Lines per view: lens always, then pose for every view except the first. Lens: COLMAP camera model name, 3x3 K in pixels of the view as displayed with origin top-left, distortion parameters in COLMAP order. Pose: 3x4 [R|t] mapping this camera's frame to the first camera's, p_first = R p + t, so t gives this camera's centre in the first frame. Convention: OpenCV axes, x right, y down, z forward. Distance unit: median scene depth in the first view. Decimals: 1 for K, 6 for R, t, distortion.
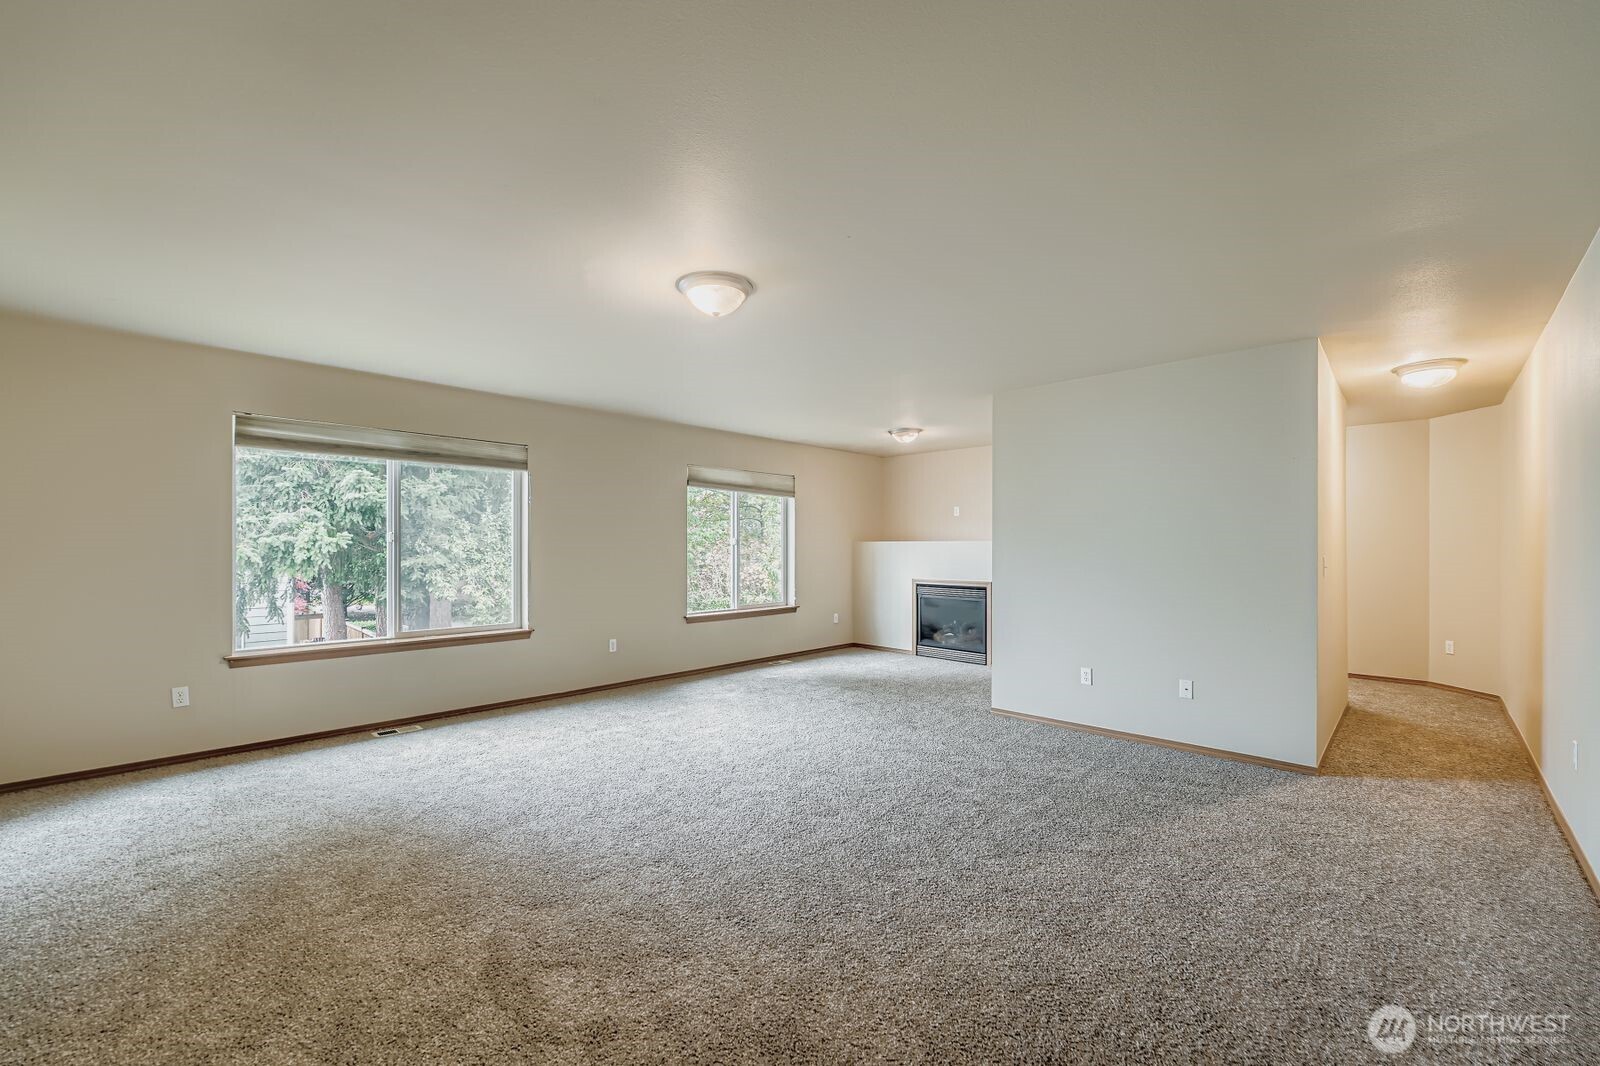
lens RADIAL K [[644.6, 0, 799.5], [0, 644.6, 550.6], [0, 0, 1]] dist [-0.003507, 0.000195]
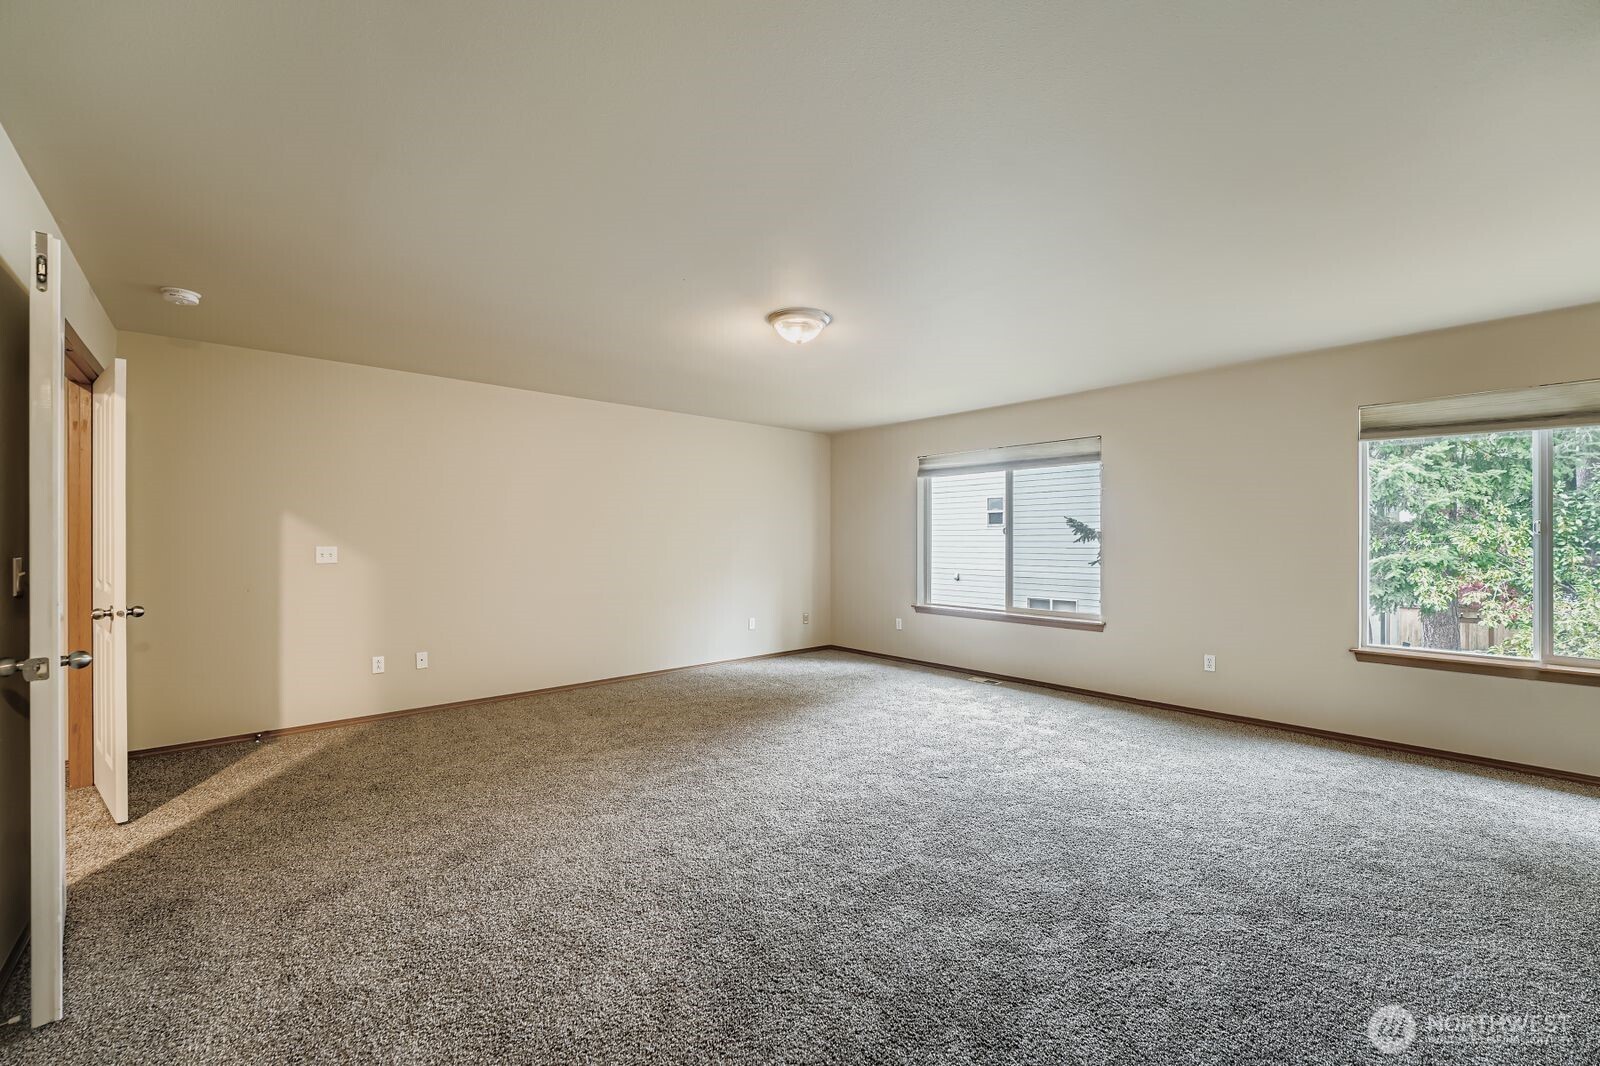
lens RADIAL K [[639.8, 0, 798.4], [0, 639.8, 539.6], [0, 0, 1]] dist [-0.001399, -0.000156]
pose [[-0.068022, -0.001606, -0.997683, 0.592463], [-0.007249, 0.999973, -0.001116, -0.000041], [0.997658, 0.007156, -0.068032, 0.612419]]
